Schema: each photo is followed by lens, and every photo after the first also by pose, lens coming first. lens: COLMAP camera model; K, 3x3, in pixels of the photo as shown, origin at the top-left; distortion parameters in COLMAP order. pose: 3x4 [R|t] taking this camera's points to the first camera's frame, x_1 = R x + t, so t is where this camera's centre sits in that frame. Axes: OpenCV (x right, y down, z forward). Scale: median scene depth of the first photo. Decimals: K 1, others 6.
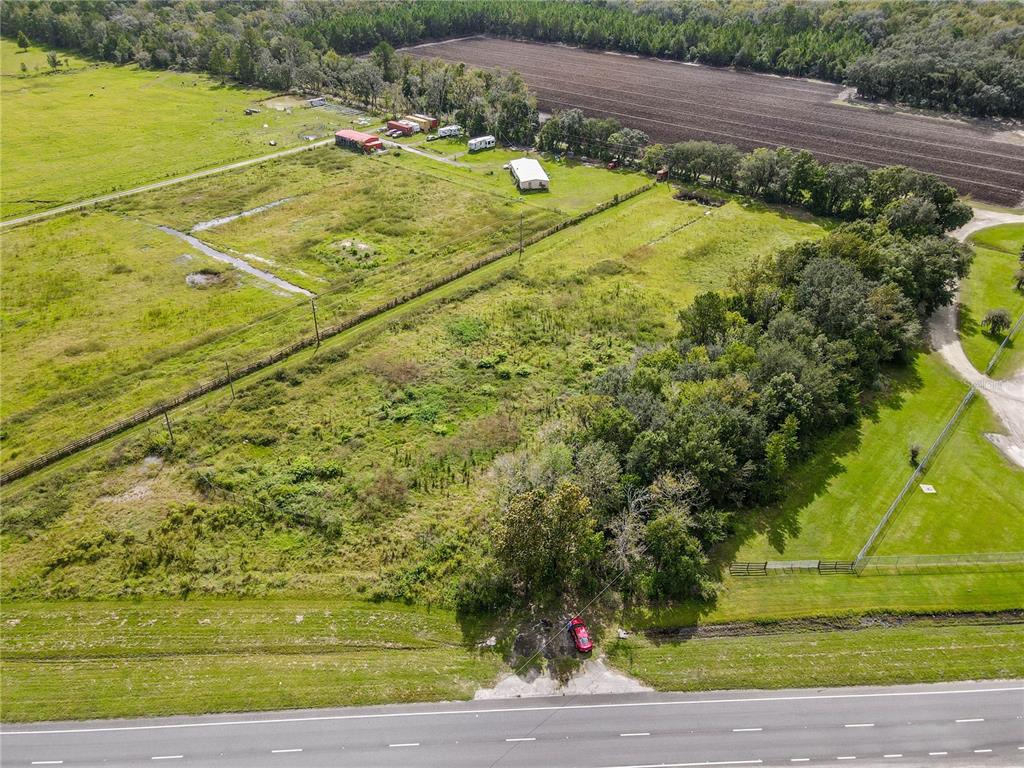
lens RADIAL K [[758.4, 0, 510.7], [0, 758.4, 367.0], [0, 0, 1]] dist [0.005047, 0.018890]
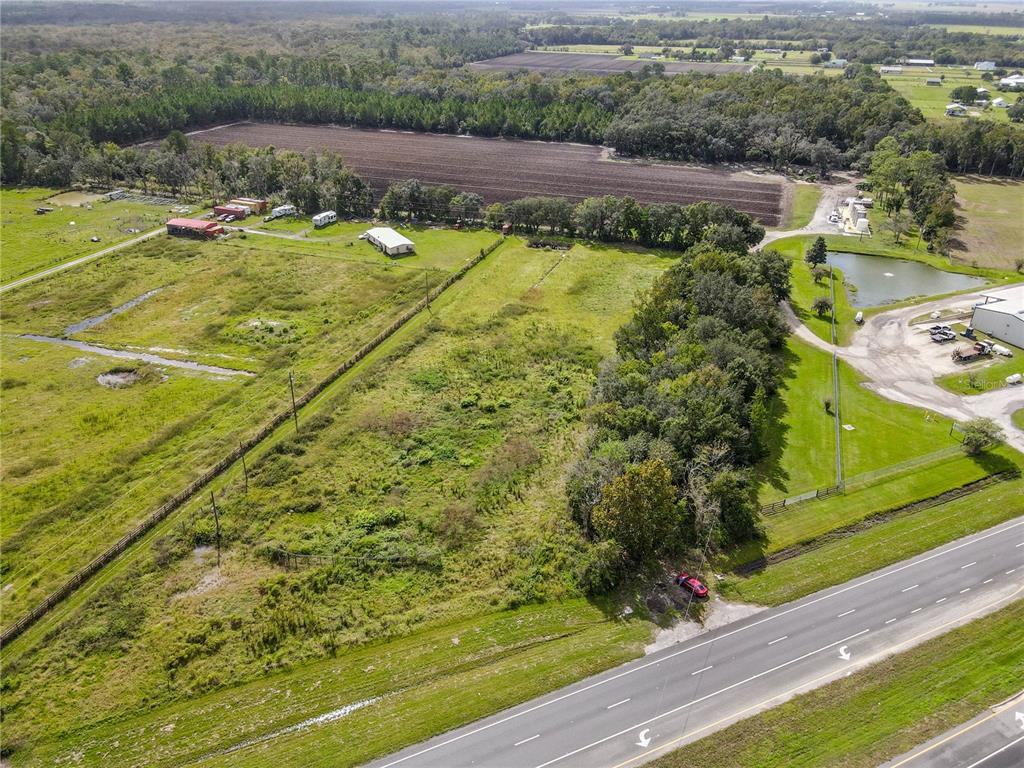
lens RADIAL K [[758.4, 0, 510.7], [0, 758.4, 367.0], [0, 0, 1]] dist [0.005047, 0.018890]
pose [[0.929997, -0.157806, 0.331968, -0.252469], [0.187920, 0.980323, -0.060441, 0.017245], [-0.315898, 0.118593, 0.941352, -0.035435]]
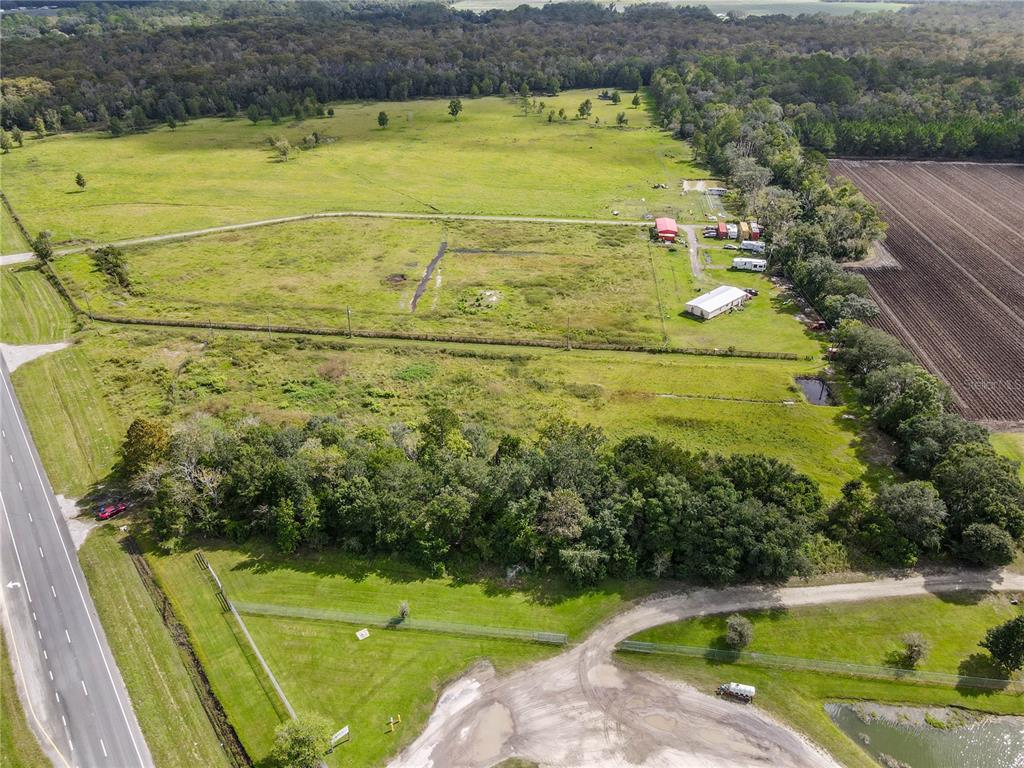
lens RADIAL K [[758.4, 0, 510.7], [0, 758.4, 367.0], [0, 0, 1]] dist [0.005047, 0.018890]
pose [[0.563983, 0.392285, -0.726661, 0.797799], [-0.437670, 0.888201, 0.139803, -0.254340], [0.700263, 0.239191, 0.672621, 0.210839]]
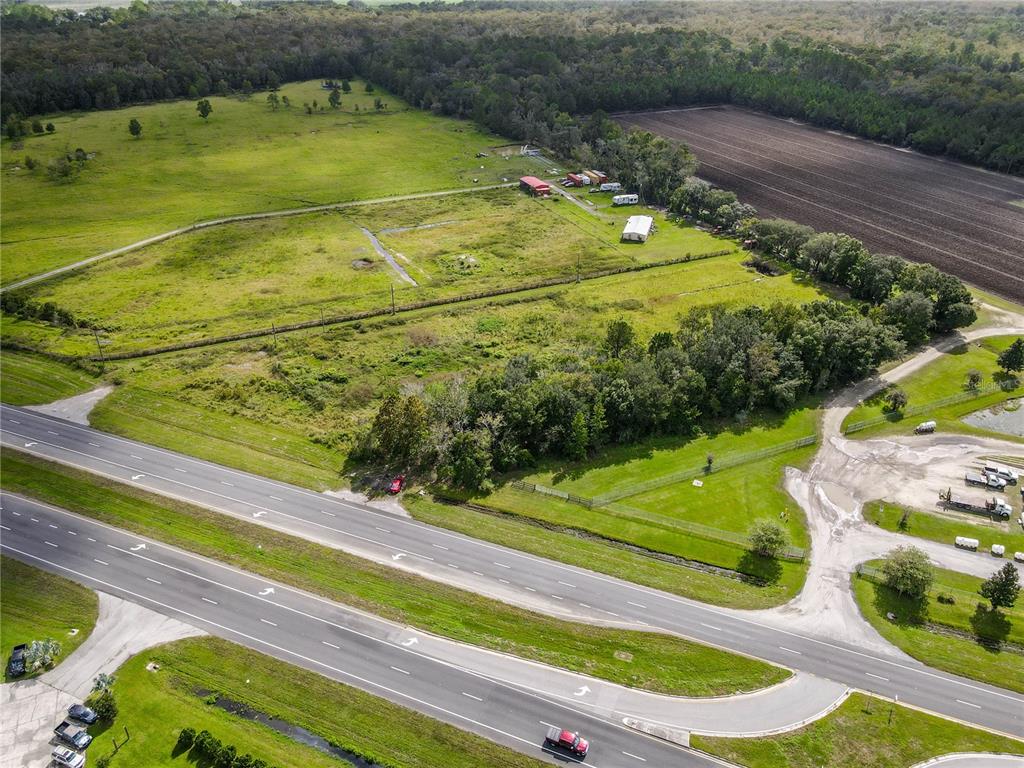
lens RADIAL K [[758.4, 0, 510.7], [0, 758.4, 367.0], [0, 0, 1]] dist [0.005047, 0.018890]
pose [[0.903076, 0.204213, -0.377823, 0.442605], [-0.224310, 0.974472, -0.009446, 0.028269], [0.366249, 0.093280, 0.925830, -0.242057]]
